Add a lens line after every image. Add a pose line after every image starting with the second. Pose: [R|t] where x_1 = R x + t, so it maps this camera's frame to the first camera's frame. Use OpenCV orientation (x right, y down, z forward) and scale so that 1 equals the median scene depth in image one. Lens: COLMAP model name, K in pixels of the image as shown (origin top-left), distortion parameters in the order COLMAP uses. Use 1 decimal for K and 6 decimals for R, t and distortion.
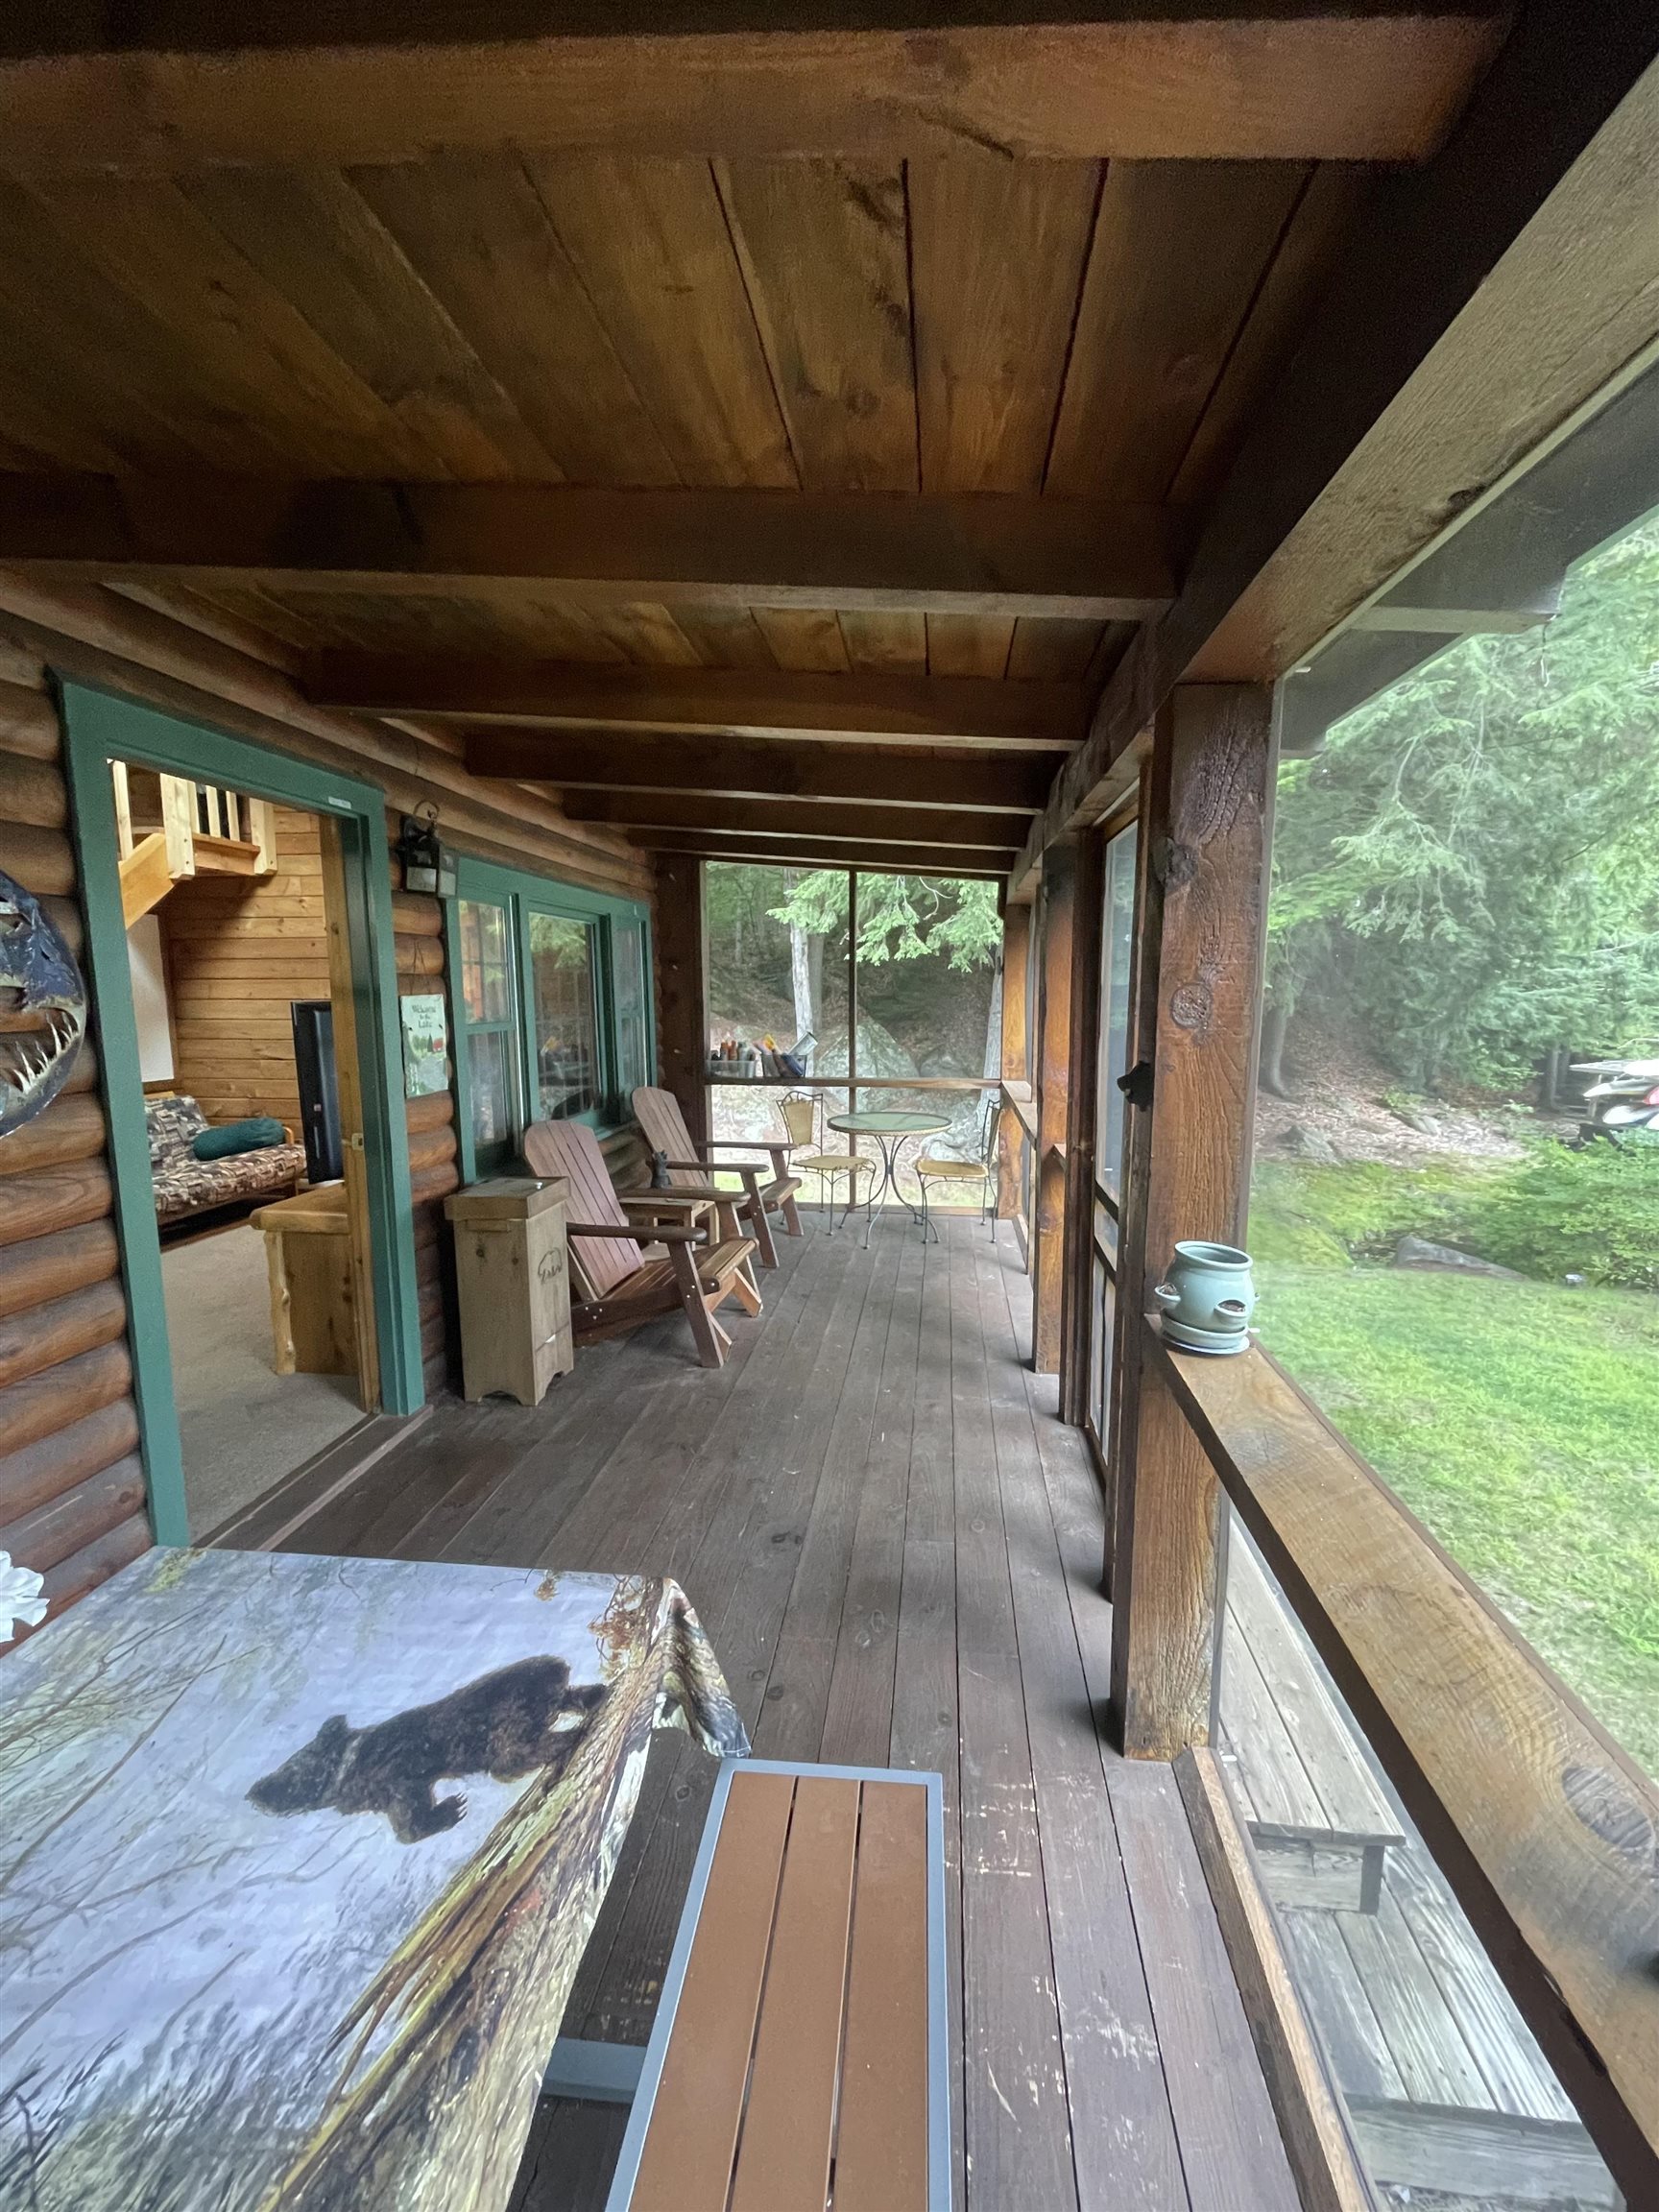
lens RADIAL K [[896.9, 0, 831.0], [0, 896.9, 1107.6], [0, 0, 1]] dist [-0.001266, -0.000275]
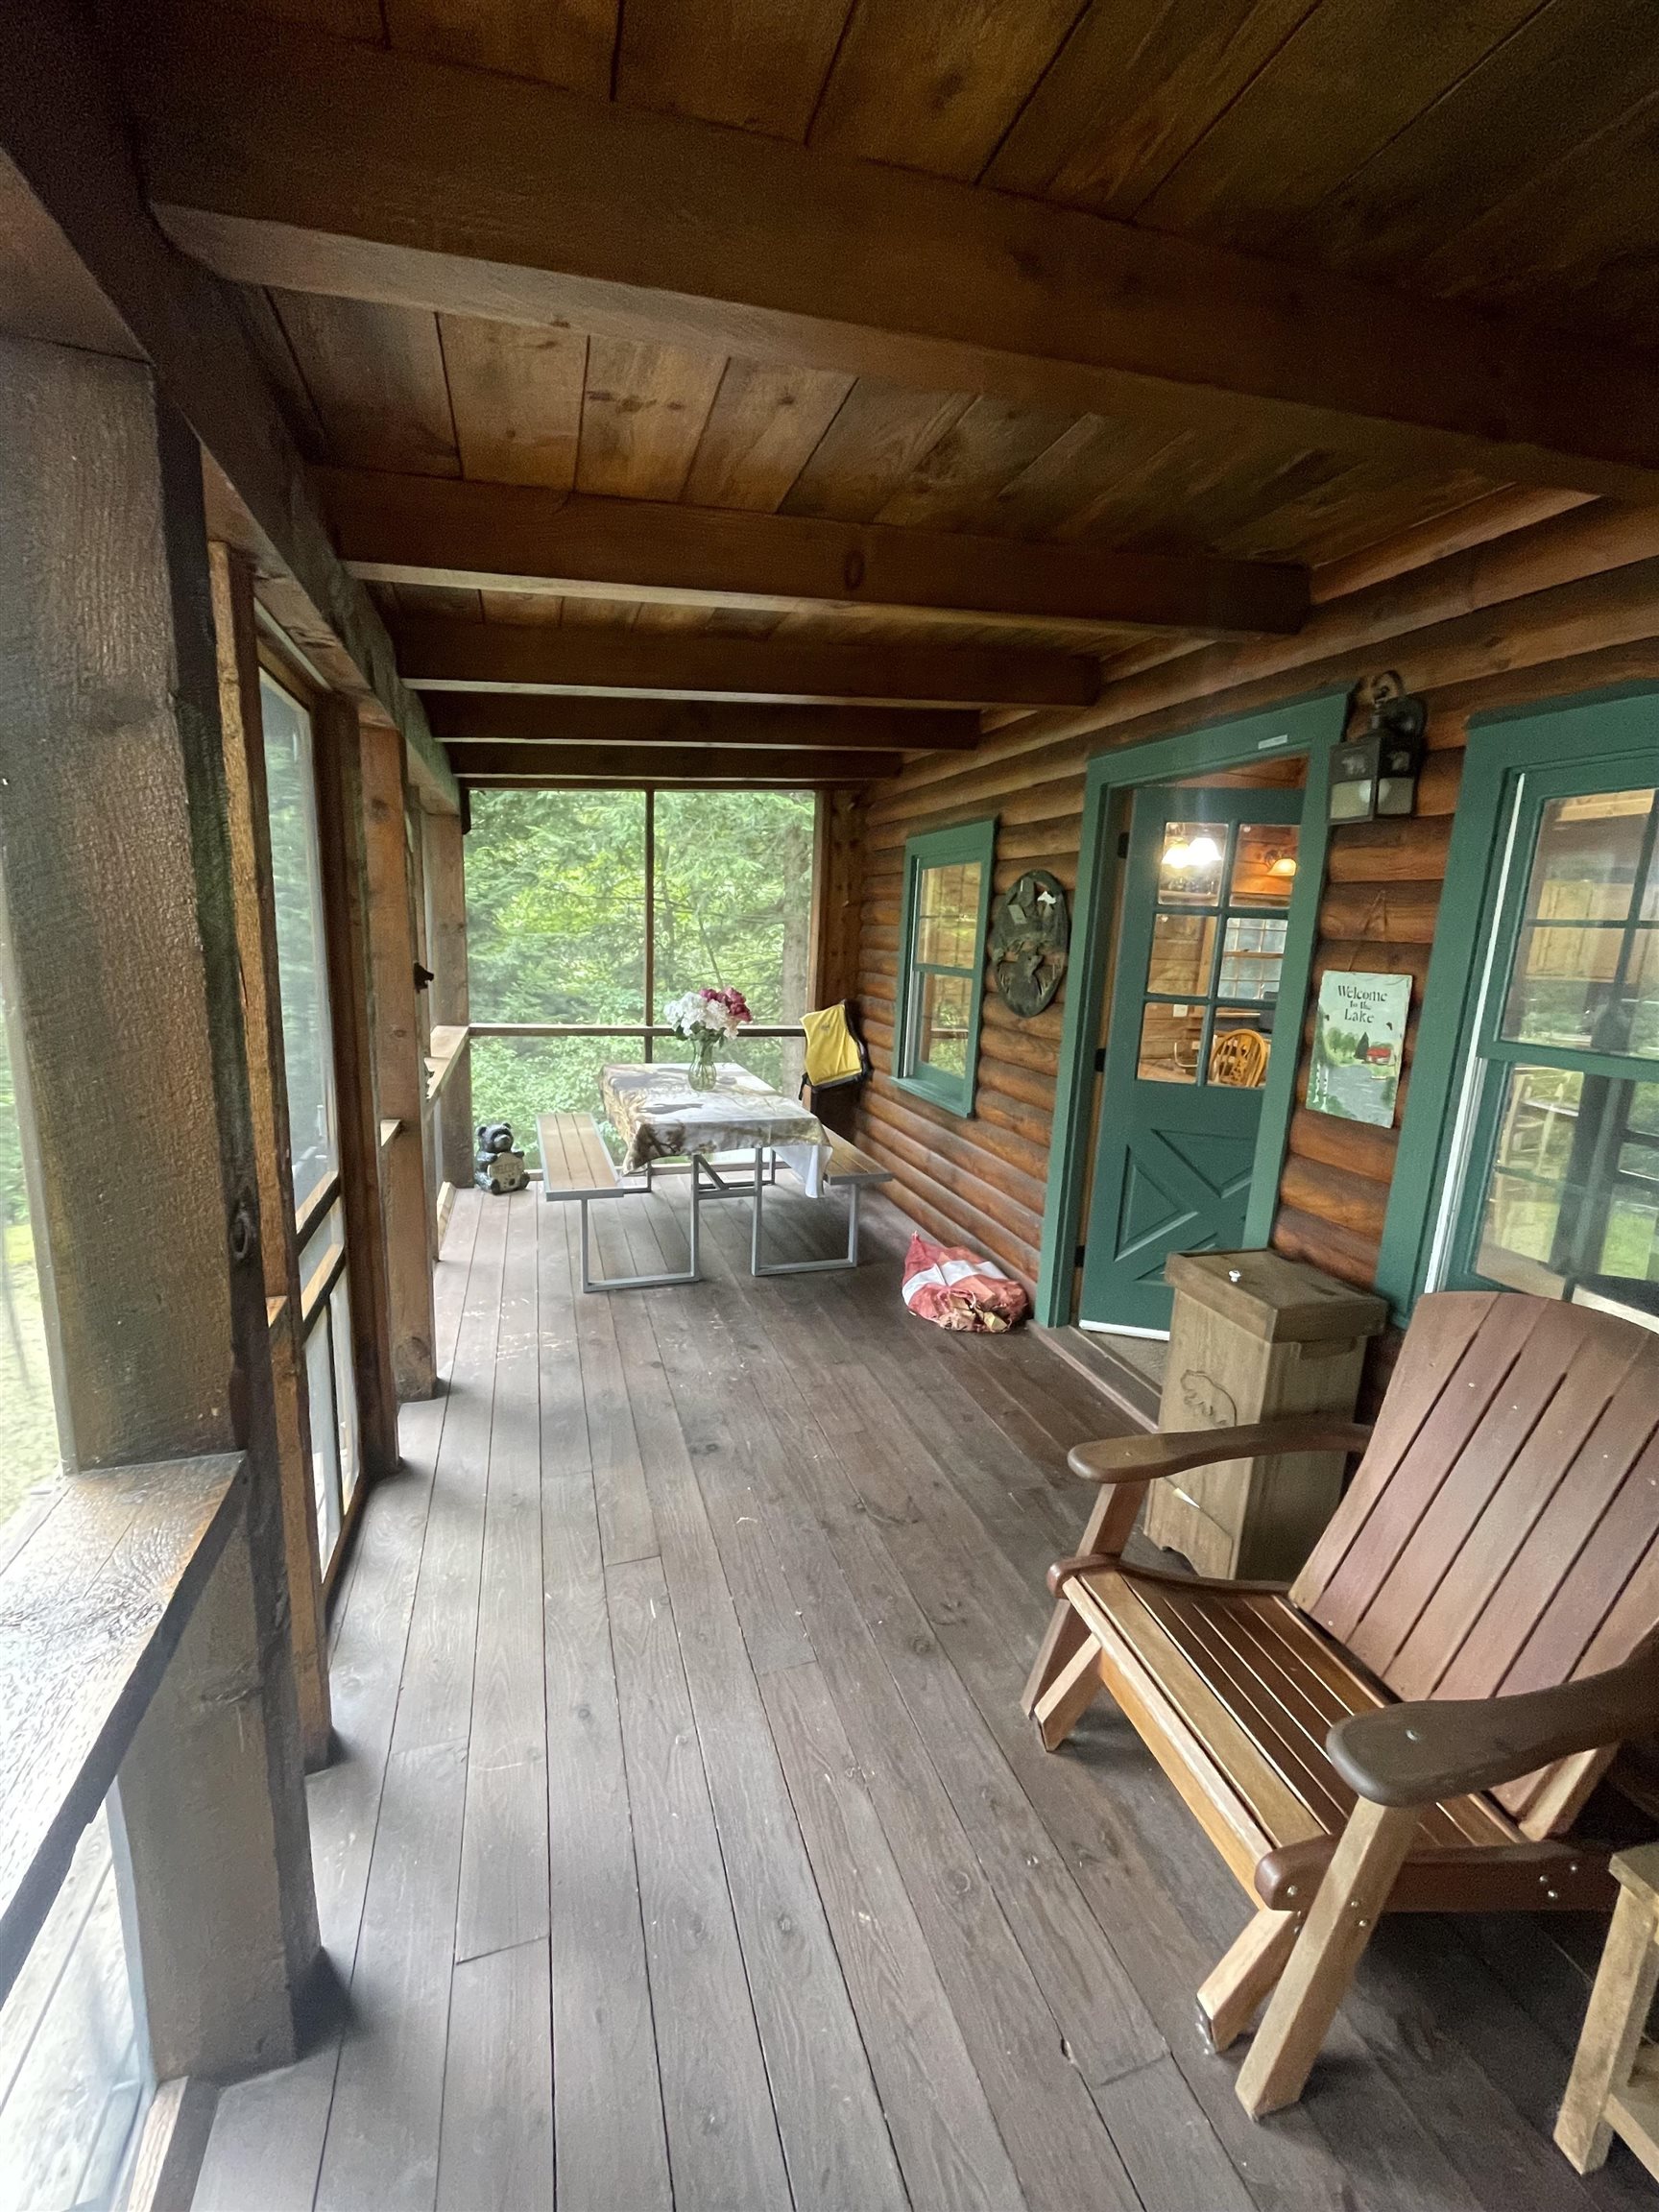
lens RADIAL K [[896.9, 0, 830.4], [0, 896.9, 1104.8], [0, 0, 1]] dist [-0.001266, -0.000275]
pose [[-0.904451, 0.046962, -0.423984, 0.197461], [-0.096052, 0.945977, 0.309679, -0.203004], [0.415622, 0.320814, -0.851080, 1.449021]]
